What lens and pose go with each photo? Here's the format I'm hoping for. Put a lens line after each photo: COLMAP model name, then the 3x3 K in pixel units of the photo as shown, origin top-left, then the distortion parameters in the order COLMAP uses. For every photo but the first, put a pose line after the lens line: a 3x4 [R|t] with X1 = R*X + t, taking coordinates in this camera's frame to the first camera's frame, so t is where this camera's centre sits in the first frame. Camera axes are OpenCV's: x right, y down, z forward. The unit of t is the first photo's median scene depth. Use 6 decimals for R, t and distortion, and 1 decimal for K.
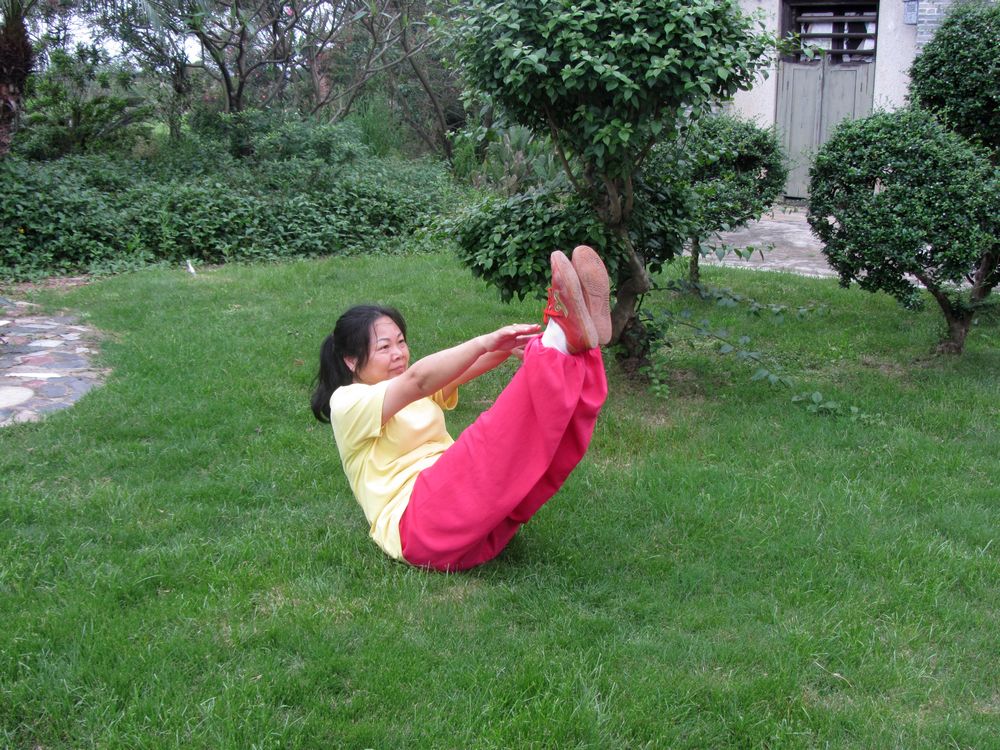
lens RADIAL K [[1267.9, 0, 508.5], [0, 1267.9, 364.9], [0, 0, 1]] dist [-0.098175, 0.000000]
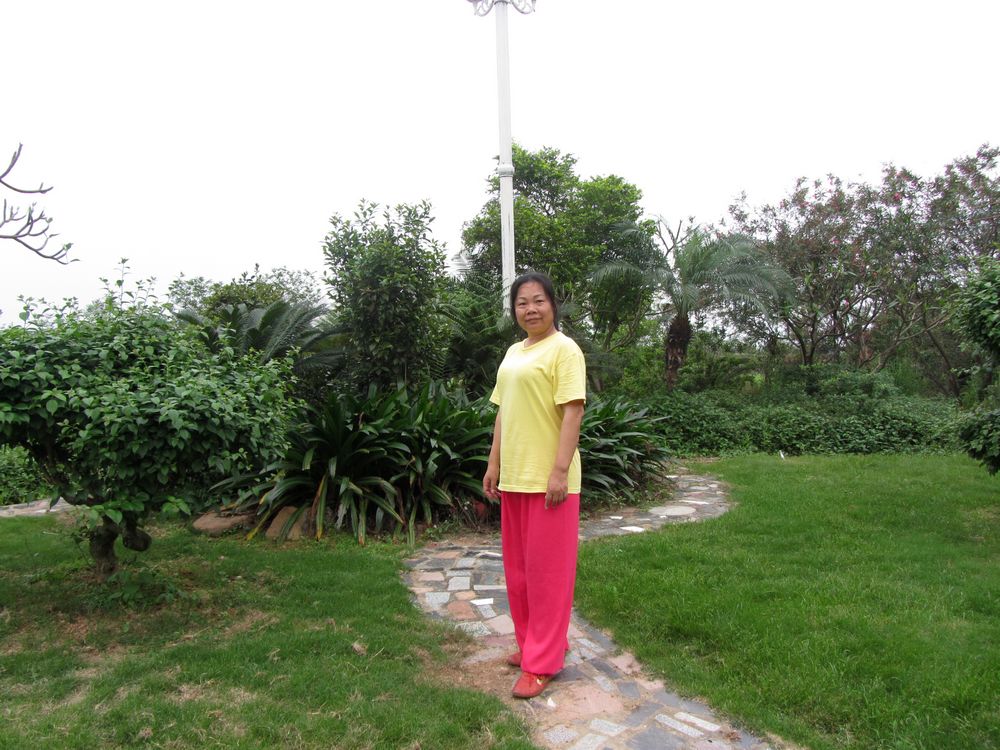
lens RADIAL K [[830.0, 0, 509.4], [0, 830.0, 367.0], [0, 0, 1]] dist [-0.035088, 0.012664]
pose [[0.853063, -0.007579, -0.521753, 0.017931], [-0.099296, 0.979266, -0.176572, 0.056487], [0.512274, 0.202435, 0.834623, -0.180311]]
